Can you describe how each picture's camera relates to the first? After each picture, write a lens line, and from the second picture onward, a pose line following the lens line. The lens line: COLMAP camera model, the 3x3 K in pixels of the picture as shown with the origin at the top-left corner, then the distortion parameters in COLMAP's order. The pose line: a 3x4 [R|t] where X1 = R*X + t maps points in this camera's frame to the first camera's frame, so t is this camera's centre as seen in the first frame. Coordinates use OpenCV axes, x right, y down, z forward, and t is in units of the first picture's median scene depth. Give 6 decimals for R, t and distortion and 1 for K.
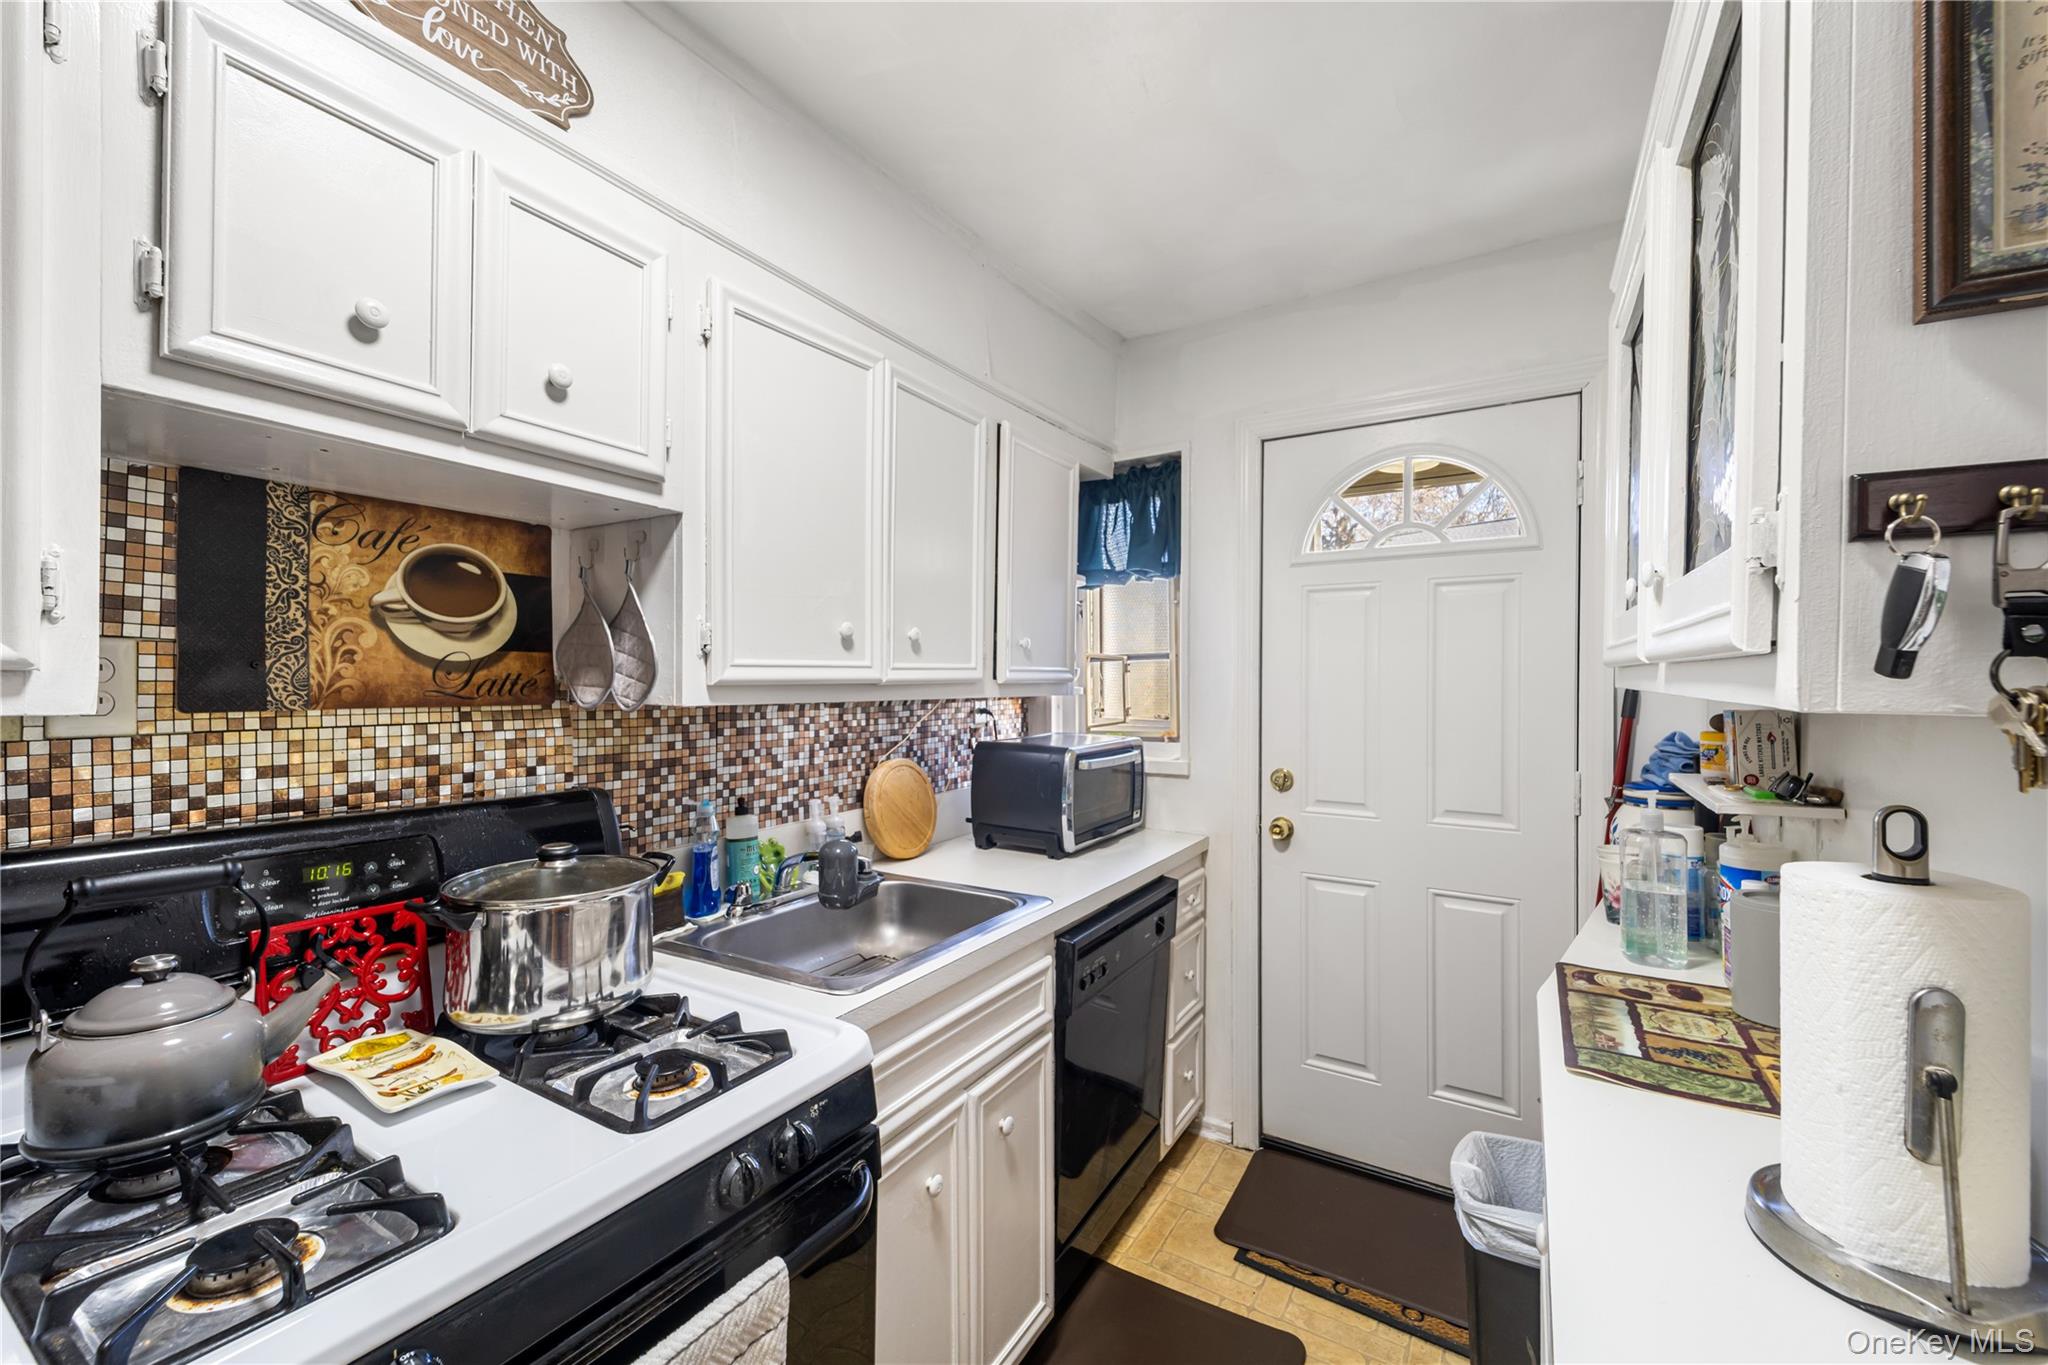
lens RADIAL K [[823.9, 0, 1021.6], [0, 823.9, 678.9], [0, 0, 1]] dist [-0.001402, -0.000385]
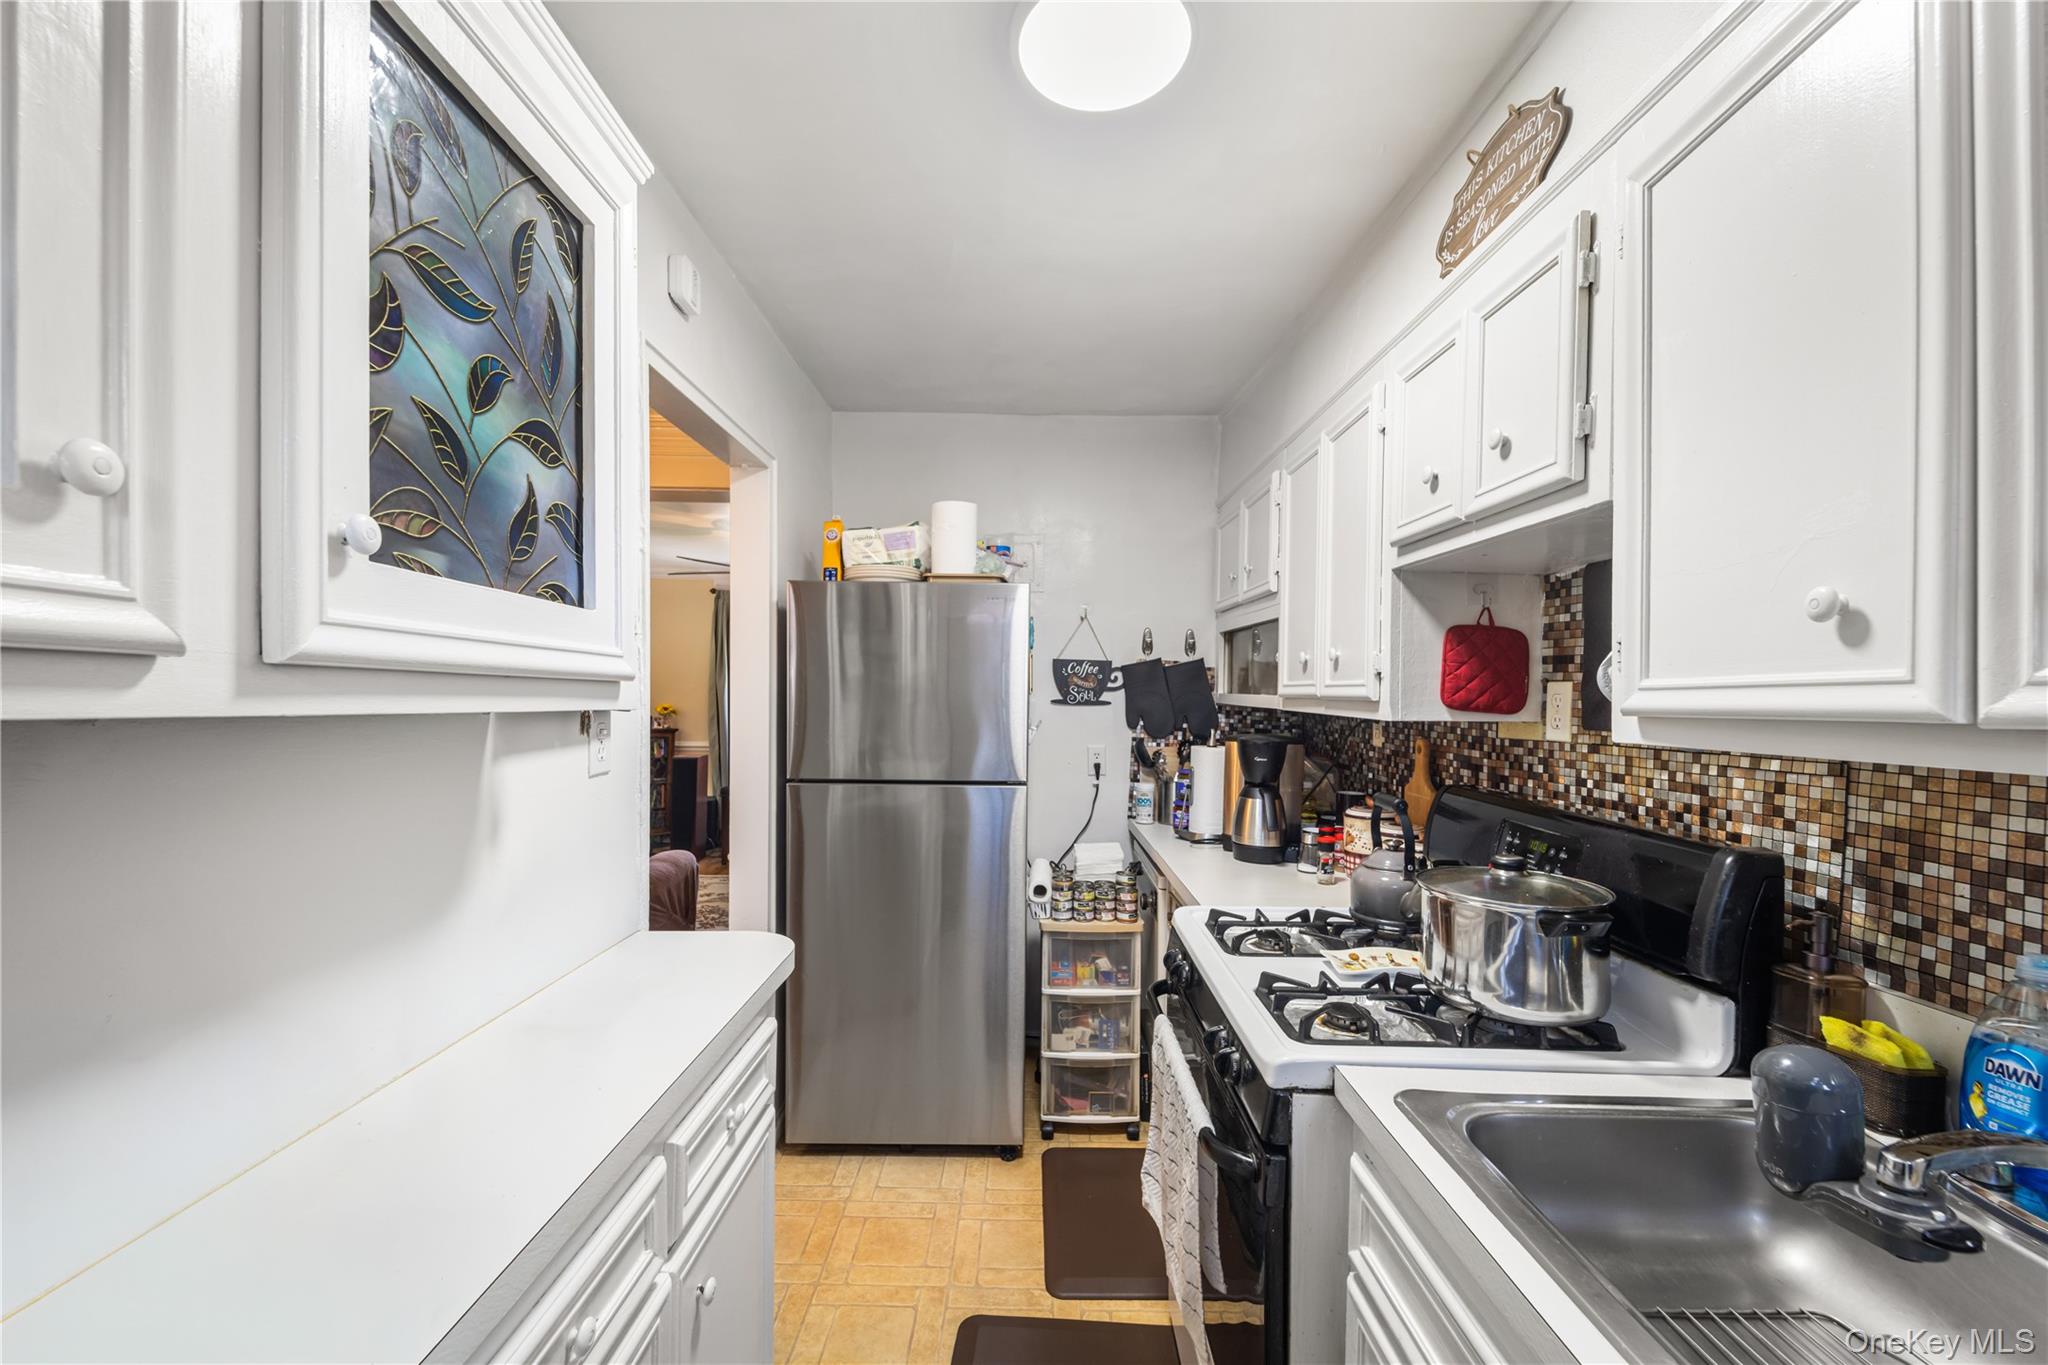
lens RADIAL K [[823.9, 0, 1022.8], [0, 823.9, 695.0], [0, 0, 1]] dist [-0.001402, -0.000385]
pose [[-0.859687, -0.012077, -0.510678, 0.421079], [-0.010647, 0.999927, -0.005725, -0.001766], [0.510710, 0.000516, -0.859753, 1.201282]]
